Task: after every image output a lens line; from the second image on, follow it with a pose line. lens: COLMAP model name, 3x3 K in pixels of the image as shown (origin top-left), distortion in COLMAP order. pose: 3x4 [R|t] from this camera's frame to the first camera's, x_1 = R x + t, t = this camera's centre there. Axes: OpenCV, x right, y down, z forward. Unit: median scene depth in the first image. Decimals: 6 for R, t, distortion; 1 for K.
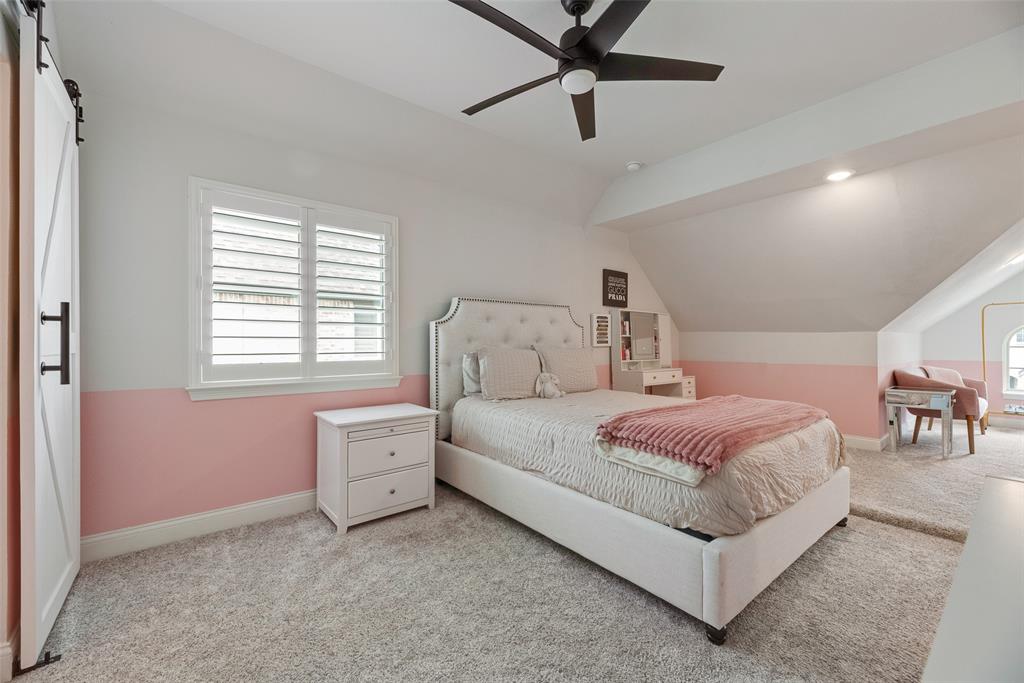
lens RADIAL K [[417.4, 0, 518.1], [0, 417.4, 341.3], [0, 0, 1]] dist [0.000768, 0.000112]
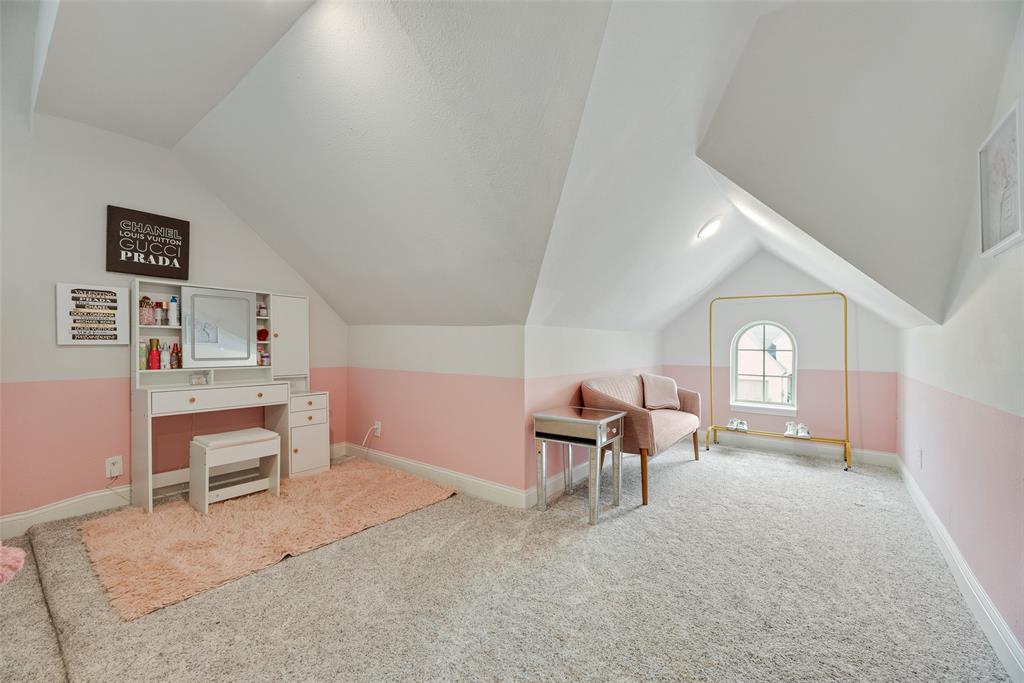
lens RADIAL K [[417.4, 0, 518.1], [0, 417.4, 341.3], [0, 0, 1]] dist [0.000768, 0.000112]
pose [[0.968591, 0.010229, 0.248450, 0.583633], [-0.010179, 0.999947, -0.001487, 0.002765], [-0.248452, -0.001089, 0.968644, 0.318079]]
